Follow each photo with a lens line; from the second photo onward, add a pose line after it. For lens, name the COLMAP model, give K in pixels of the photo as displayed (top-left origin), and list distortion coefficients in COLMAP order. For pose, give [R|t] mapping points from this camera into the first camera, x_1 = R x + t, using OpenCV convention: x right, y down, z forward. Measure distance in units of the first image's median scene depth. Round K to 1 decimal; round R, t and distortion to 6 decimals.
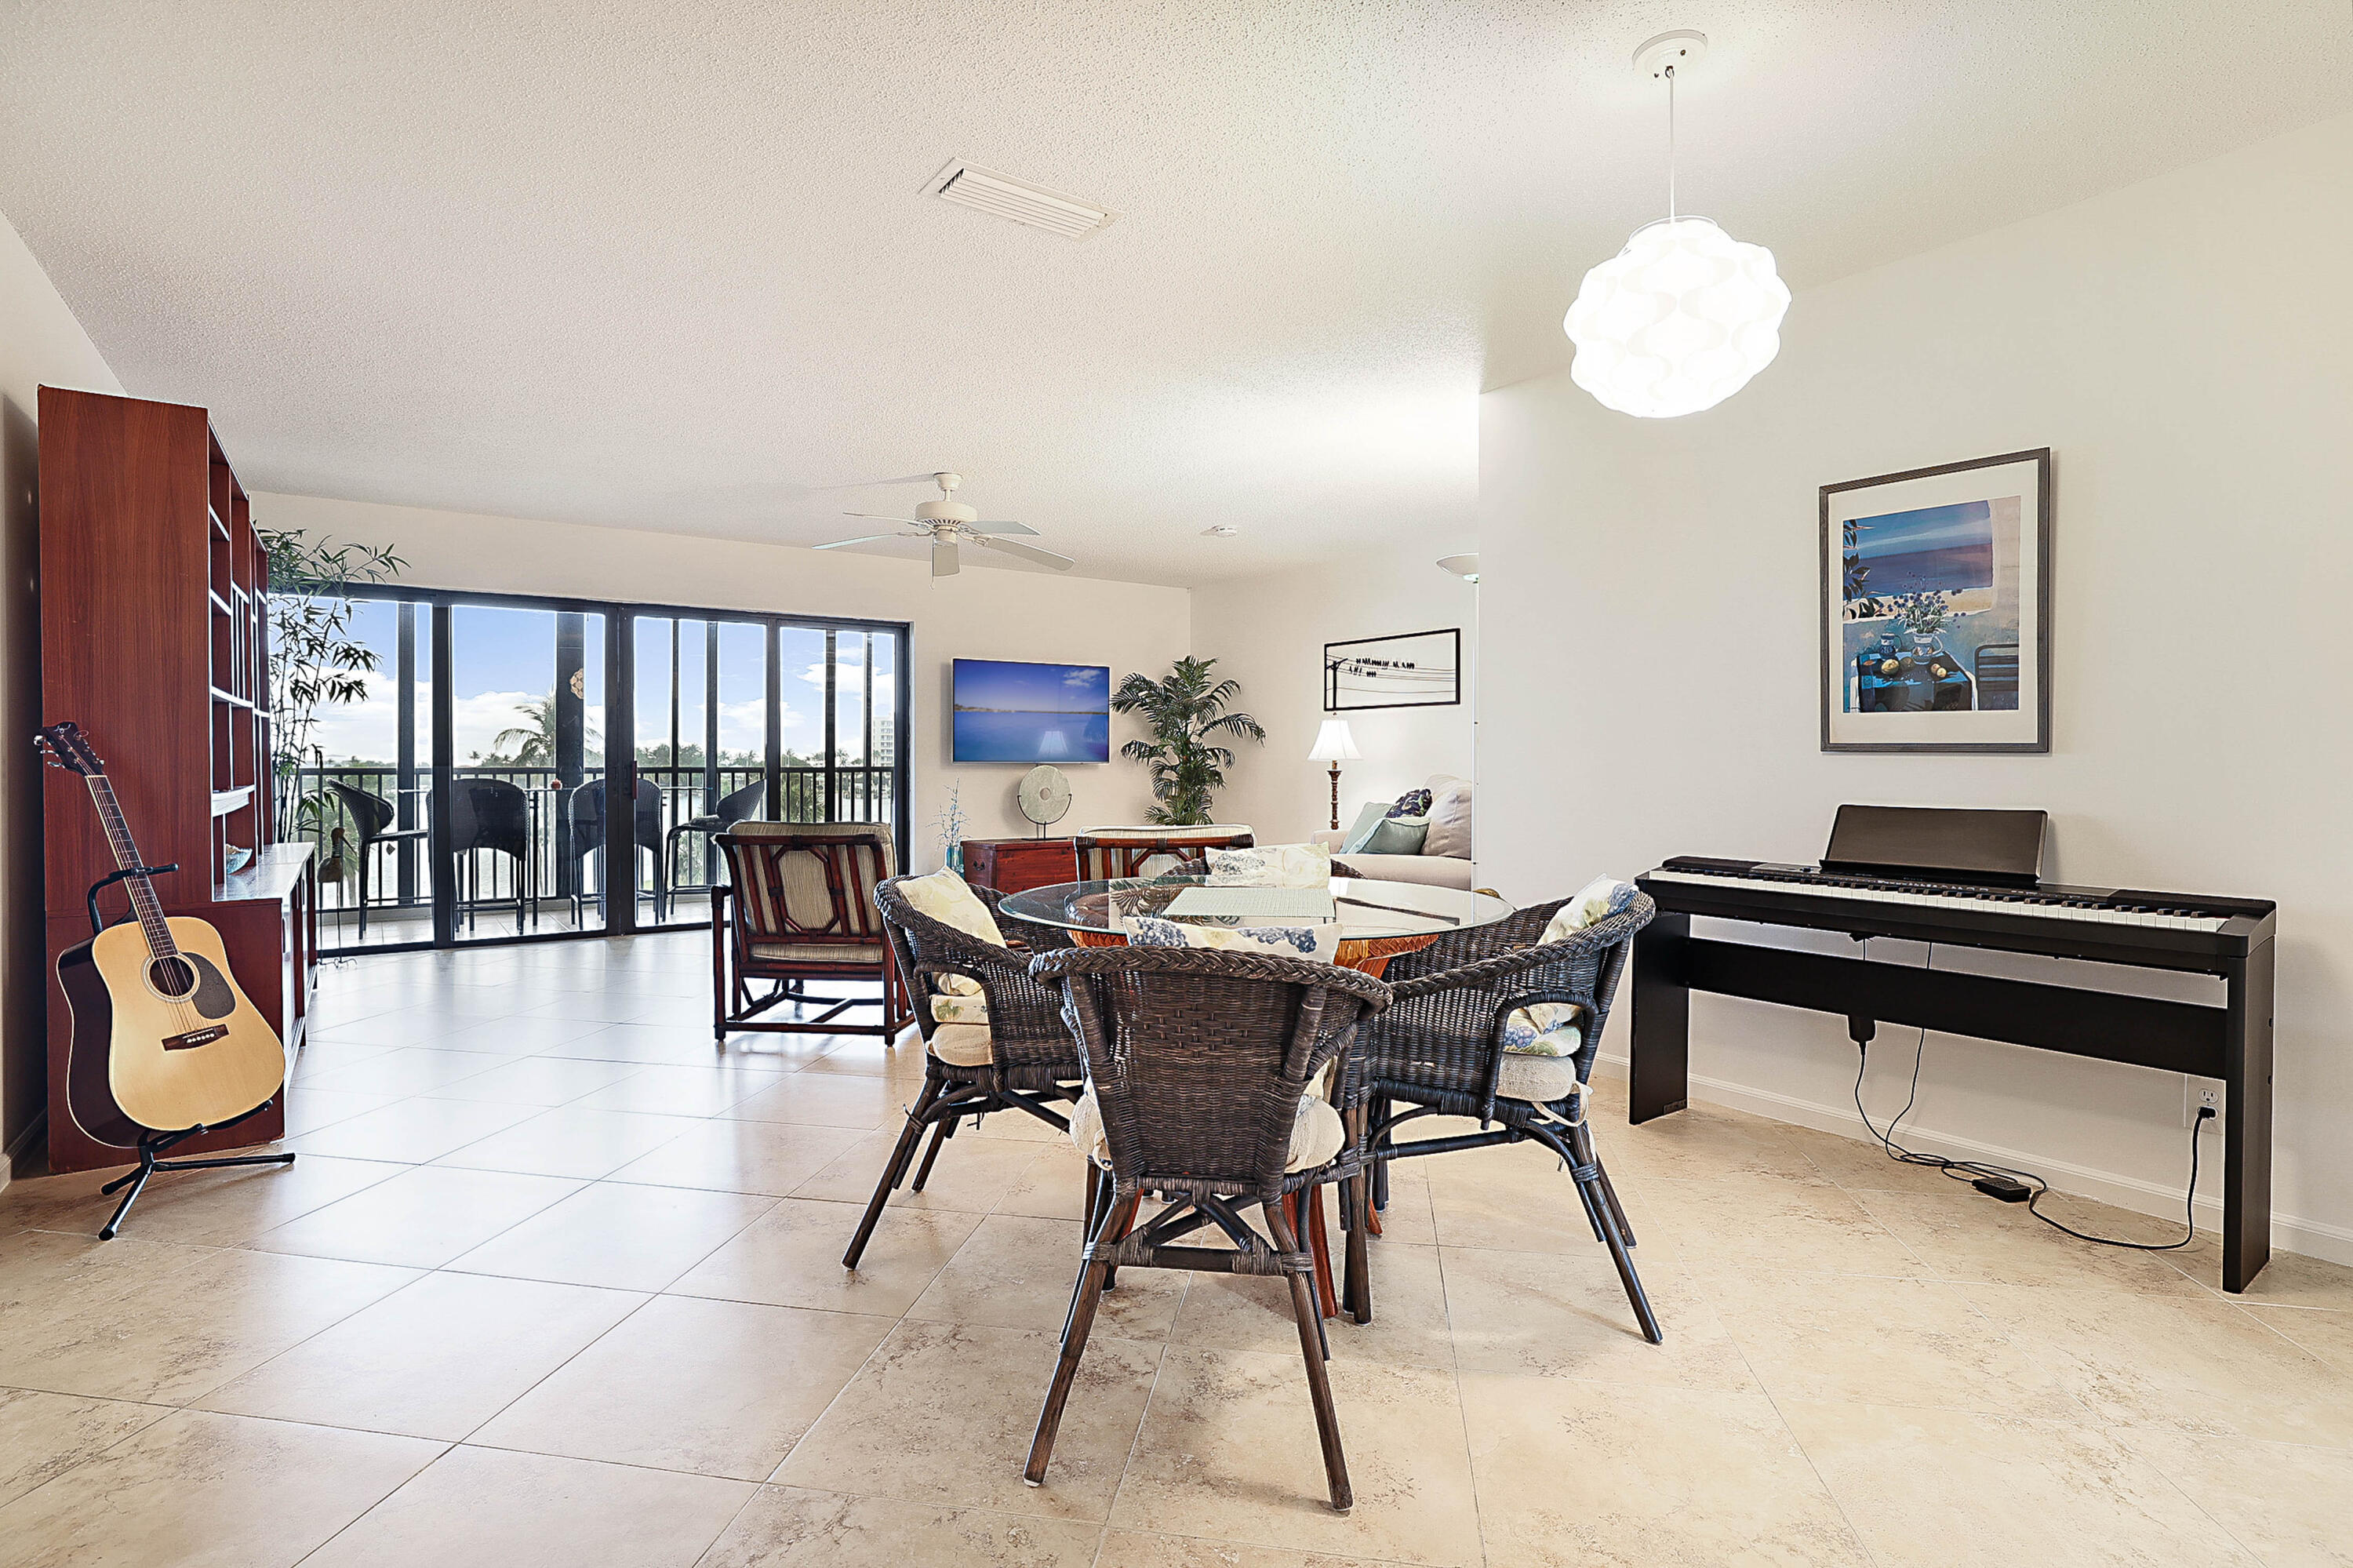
lens RADIAL K [[1143.5, 0, 1176.5], [0, 1143.5, 784.0], [0, 0, 1]] dist [-0.018403, 0.000082]
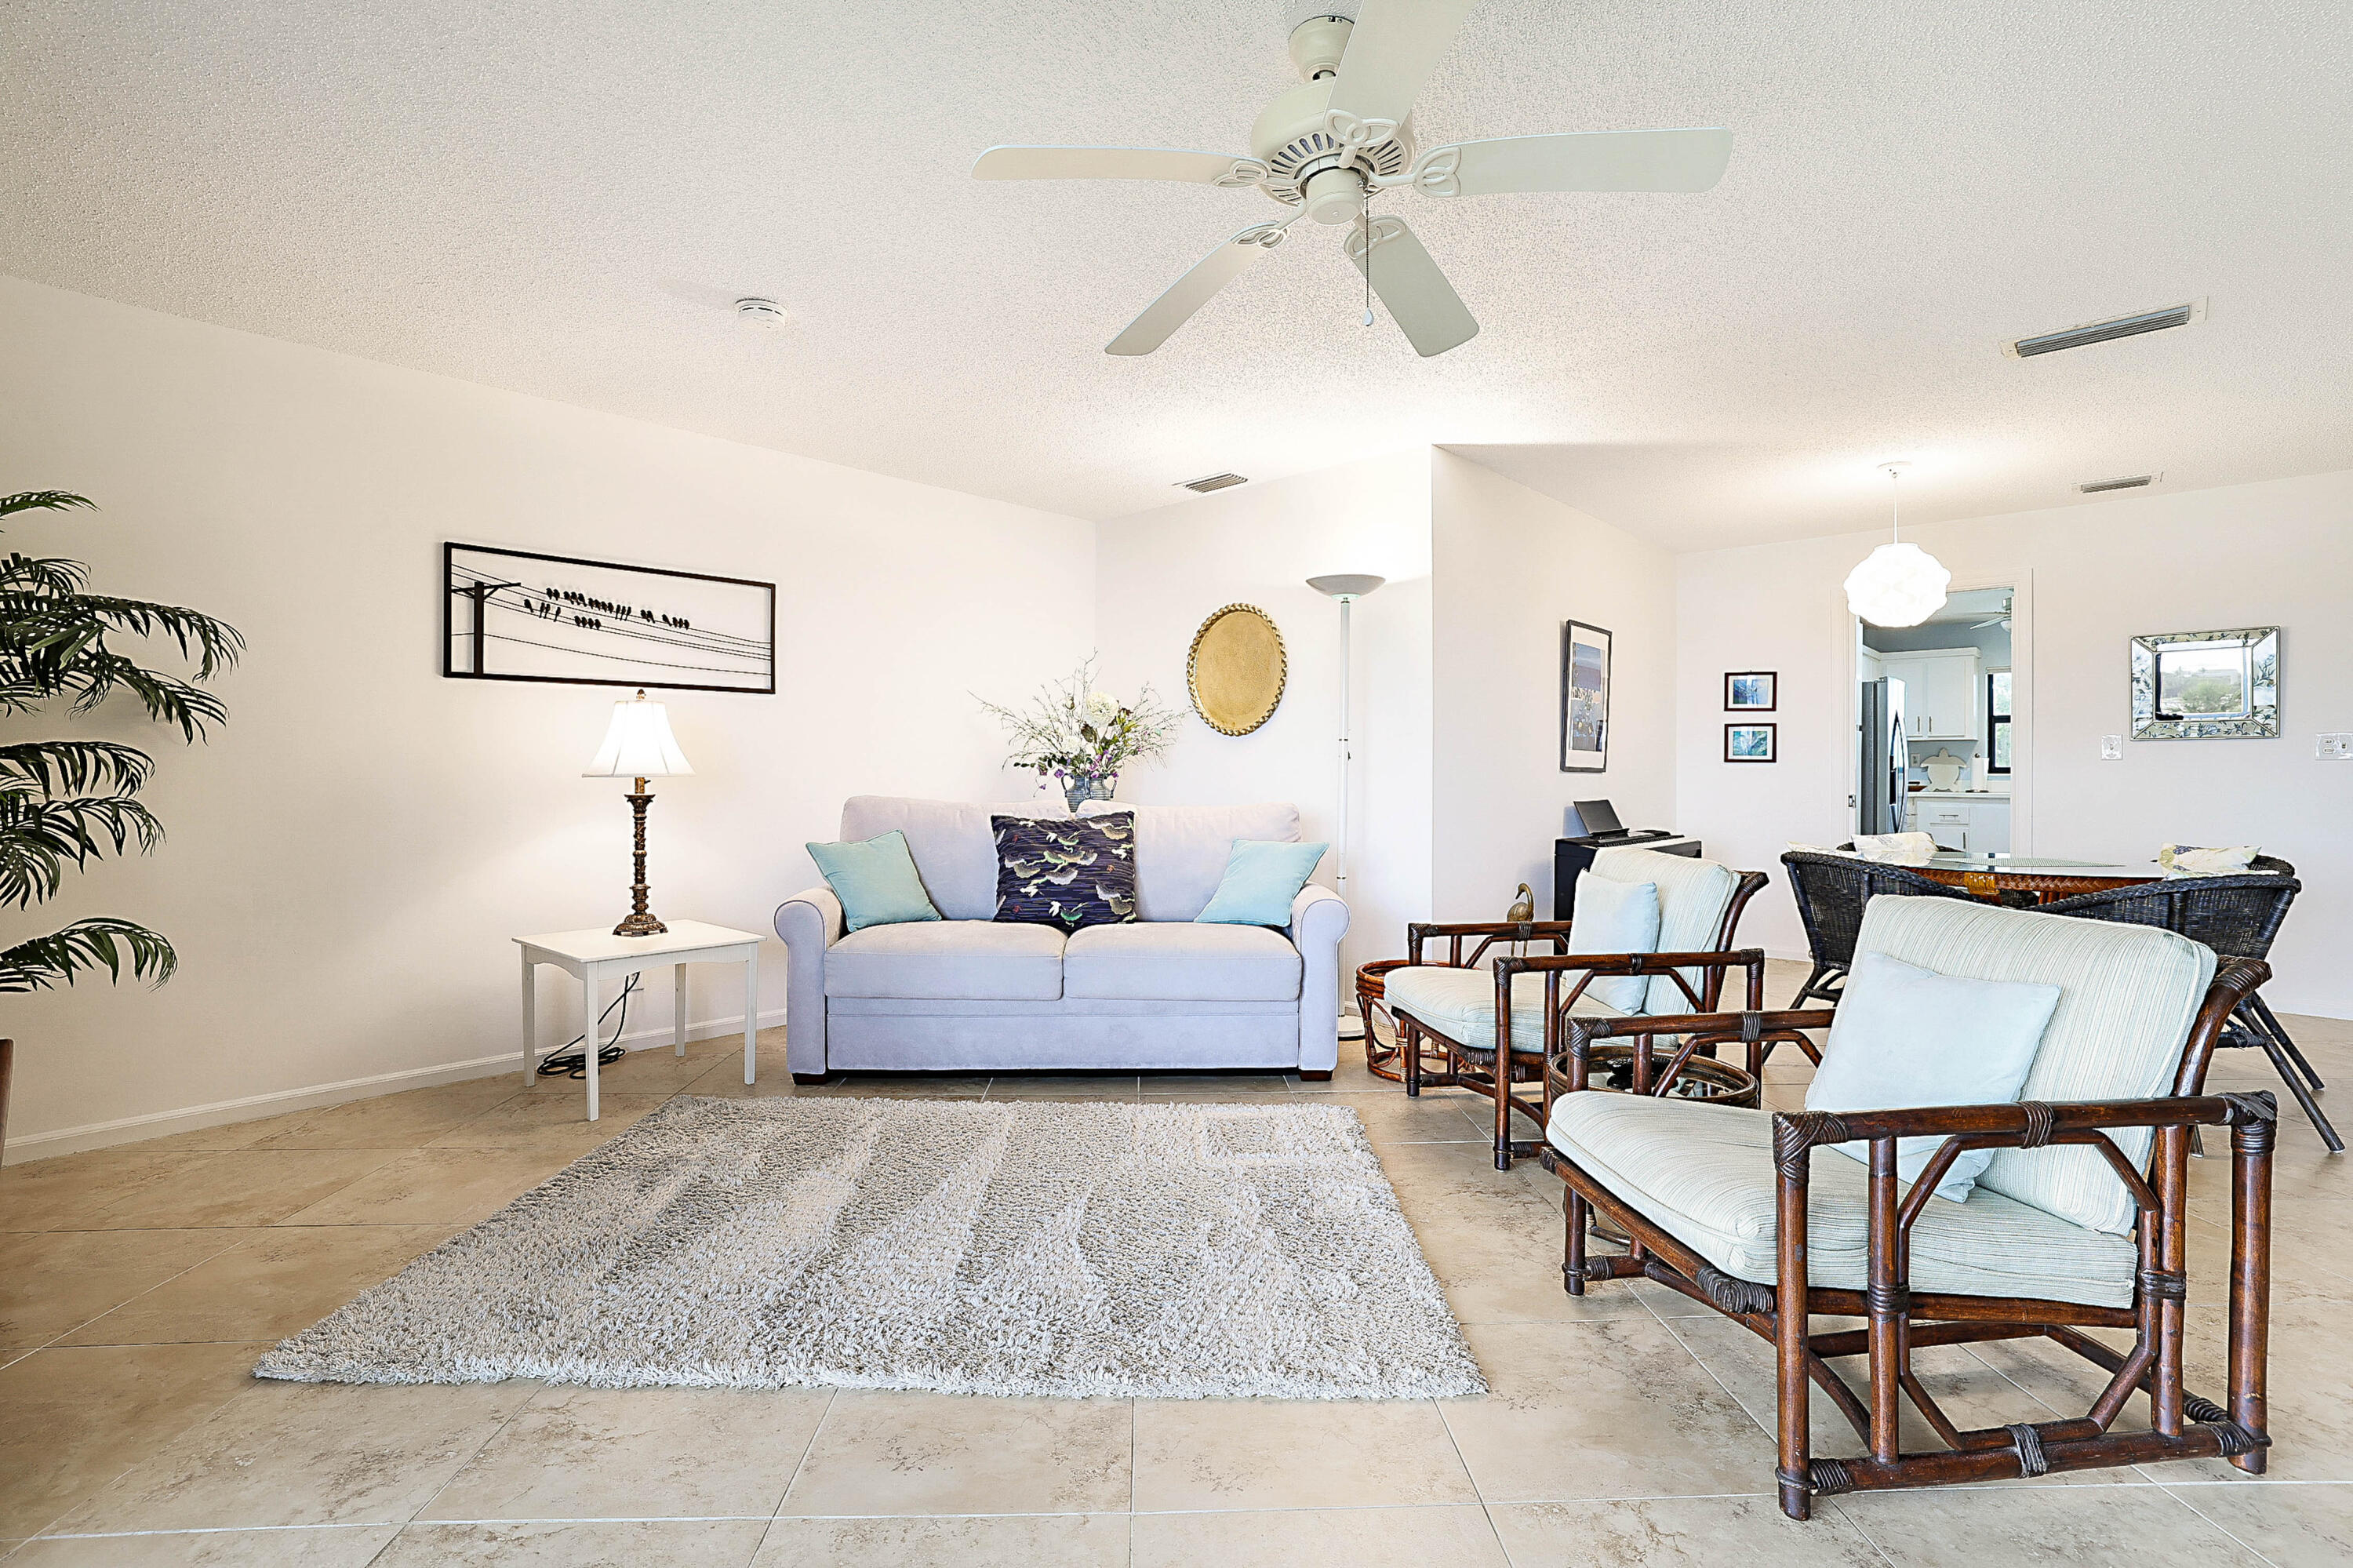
lens RADIAL K [[1079.0, 0, 1171.3], [0, 1079.0, 777.4], [0, 0, 1]] dist [-0.038185, 0.027190]
pose [[-0.185978, -0.008155, 0.982520, -0.391469], [0.017454, 0.999780, 0.011602, -0.020701], [-0.982399, 0.019307, -0.185795, 0.797139]]
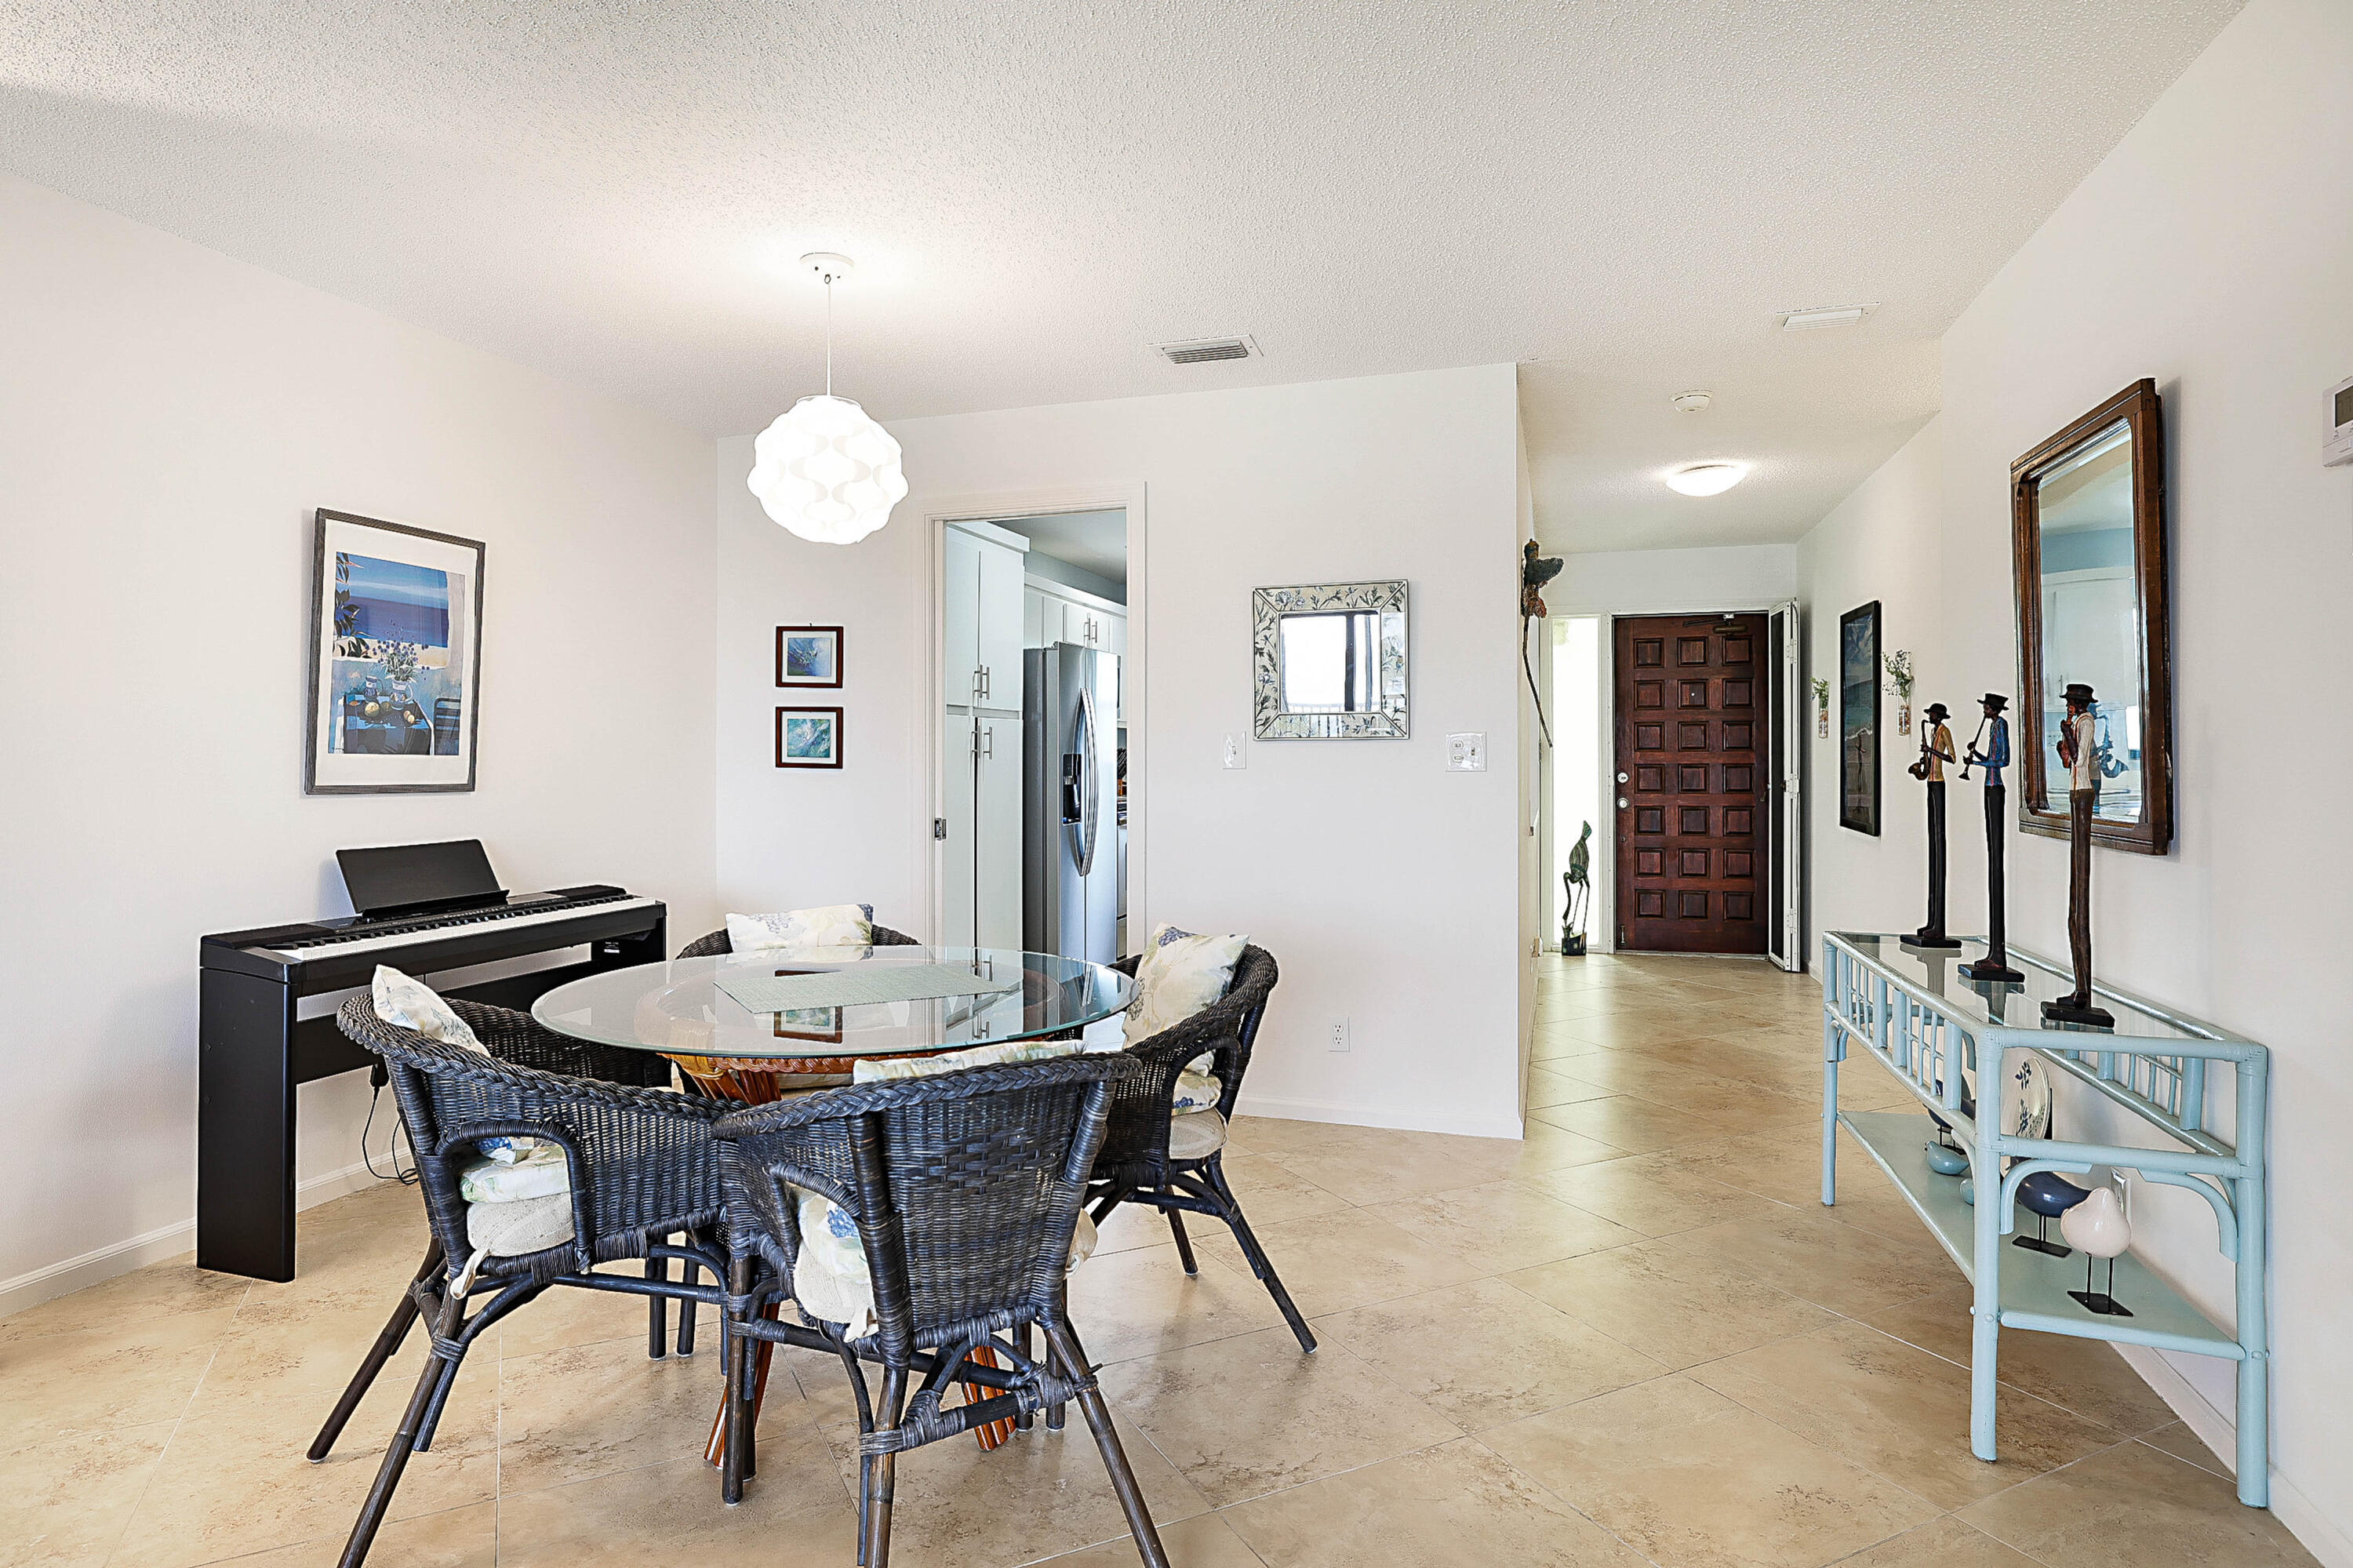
lens RADIAL K [[1286.3, 0, 1091.5], [0, 1286.3, 749.8], [0, 0, 1]] dist [-0.001395, -0.000214]
pose [[-0.541398, -0.000498, 0.840766, -0.272129], [0.013739, 0.999861, 0.009440, -0.027828], [-0.840654, 0.016662, -0.541316, 0.434154]]
